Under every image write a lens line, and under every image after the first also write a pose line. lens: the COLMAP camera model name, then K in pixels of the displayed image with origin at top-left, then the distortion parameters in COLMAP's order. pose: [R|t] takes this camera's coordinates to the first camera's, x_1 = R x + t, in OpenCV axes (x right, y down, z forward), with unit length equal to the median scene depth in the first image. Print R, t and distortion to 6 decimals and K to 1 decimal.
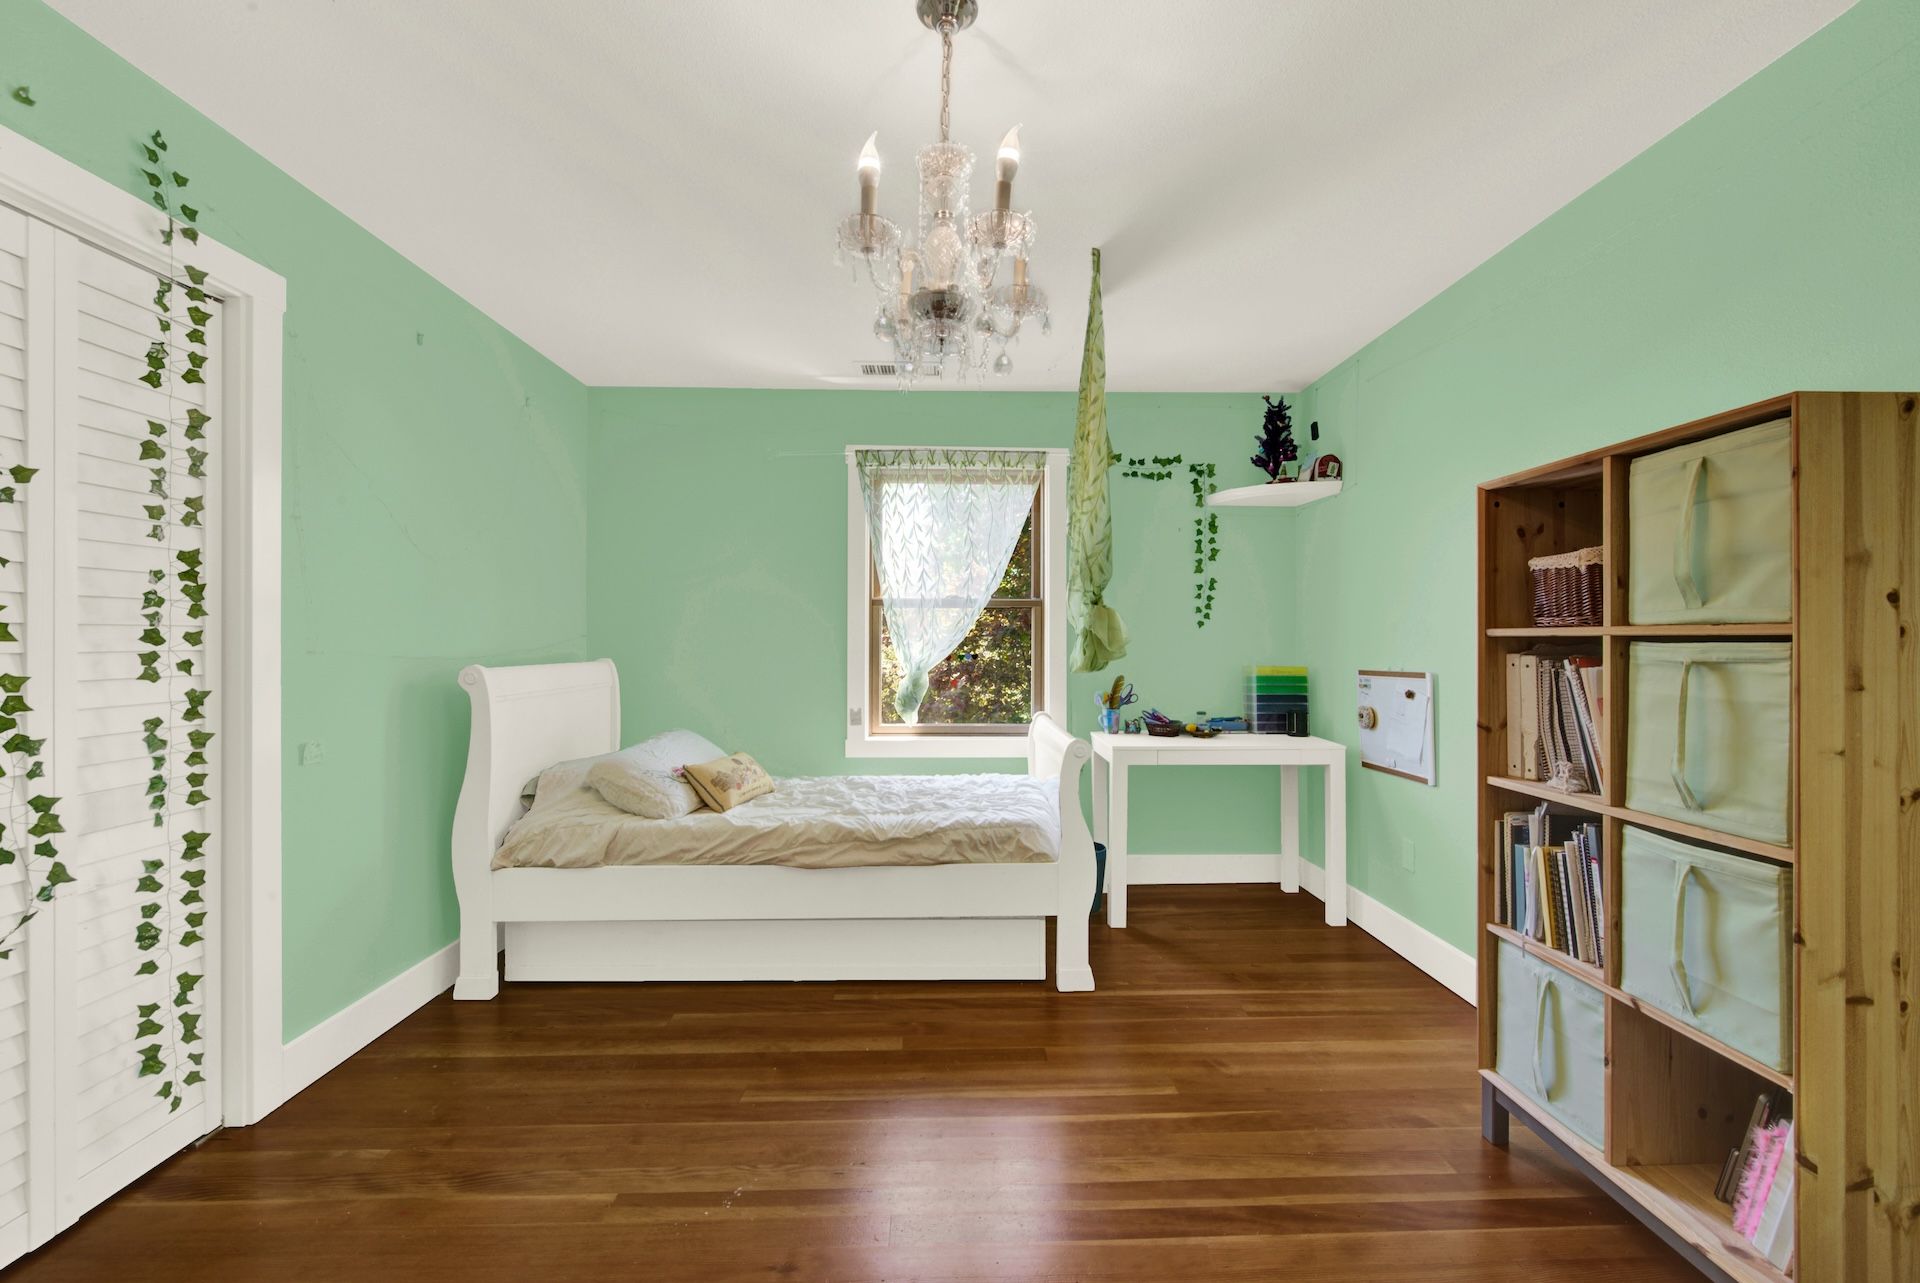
lens RADIAL K [[786.4, 0, 969.8], [0, 786.4, 636.7], [0, 0, 1]] dist [0.004897, -0.003184]
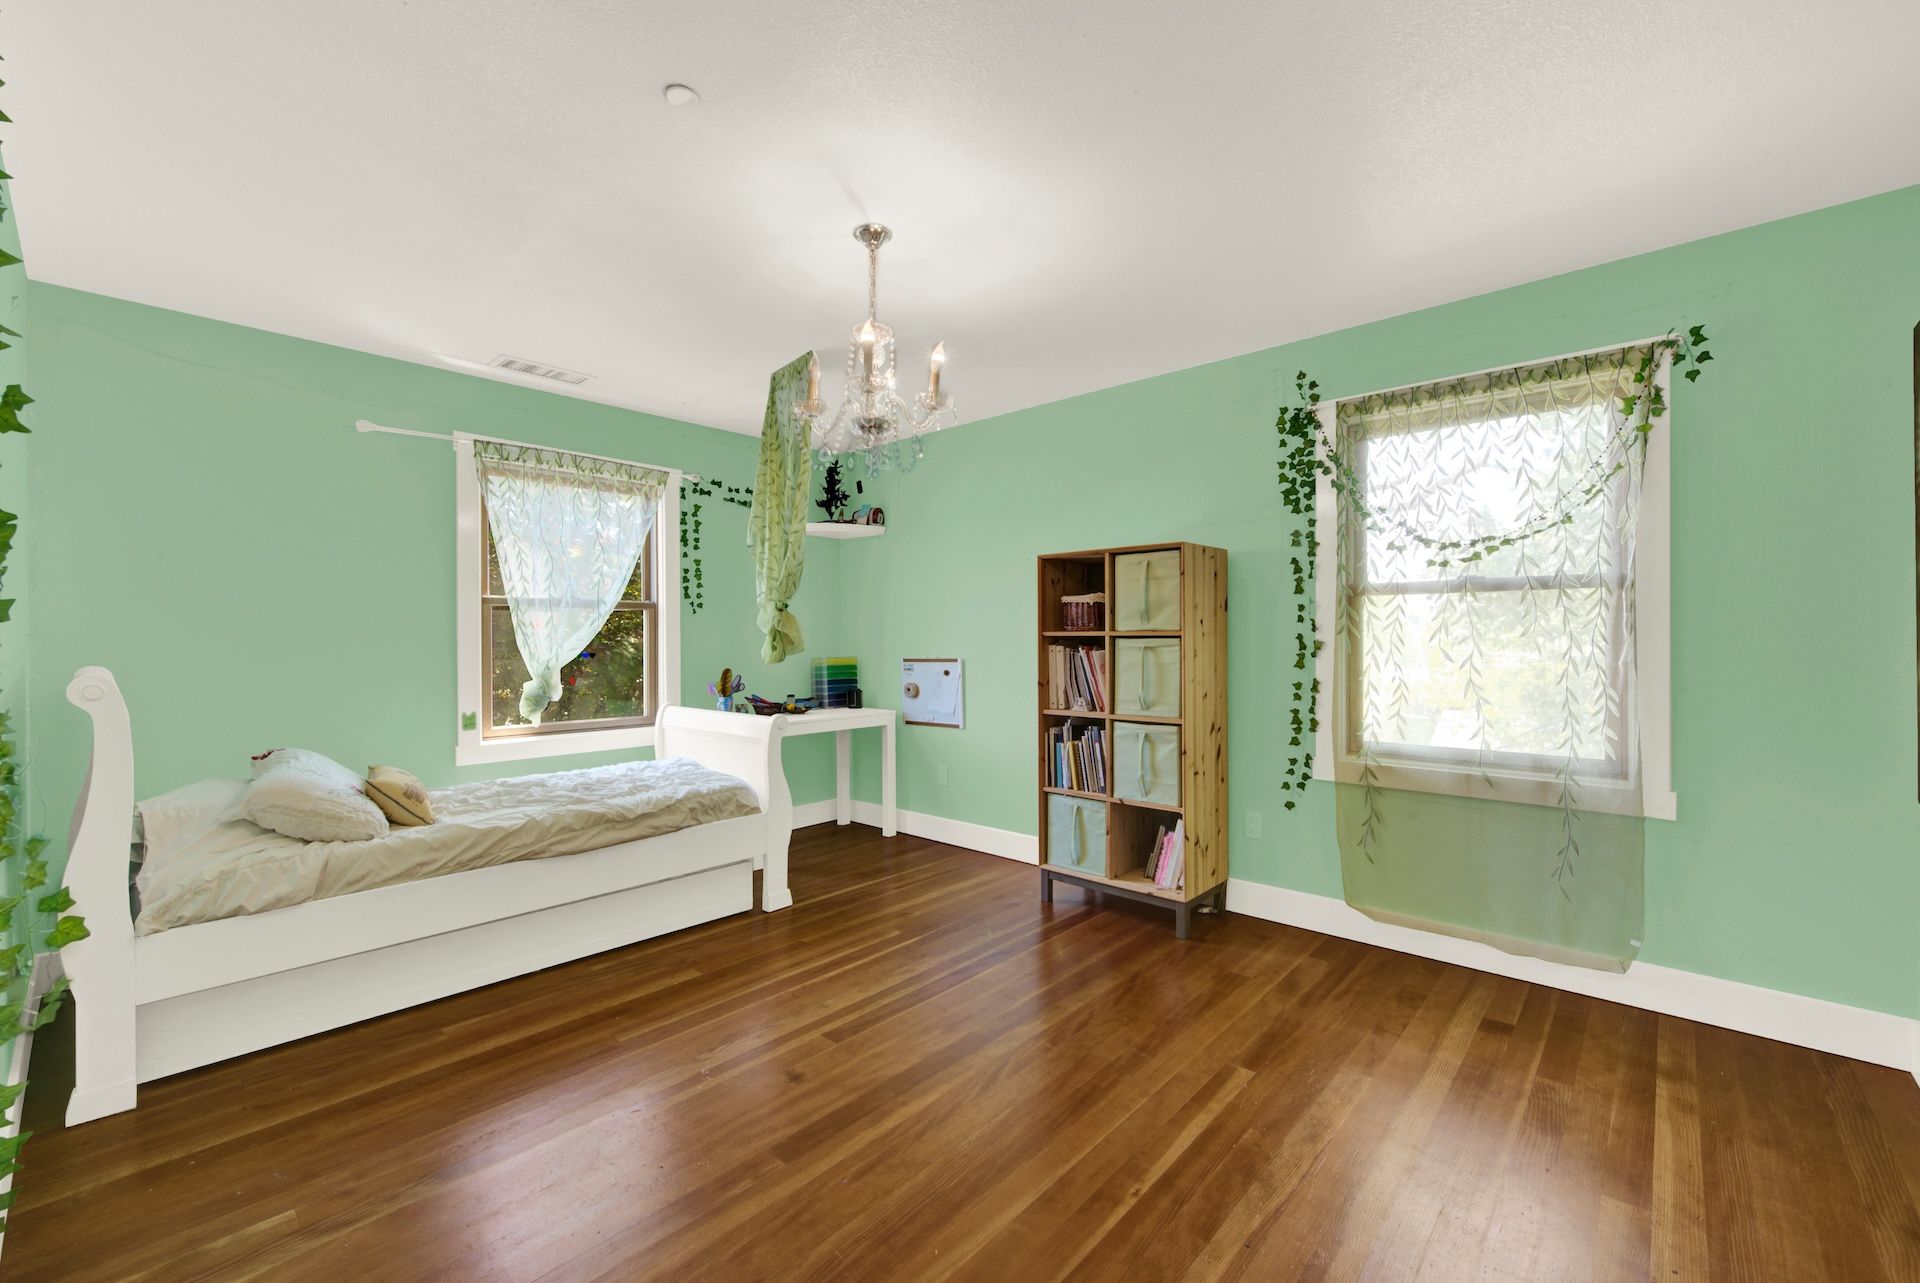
lens RADIAL K [[786.4, 0, 969.8], [0, 786.4, 636.7], [0, 0, 1]] dist [0.004897, -0.003184]
pose [[0.685989, -0.000876, 0.727612, -0.598040], [0.000025, 0.999999, 0.001180, -0.000540], [-0.727612, -0.000791, 0.685988, -0.119687]]
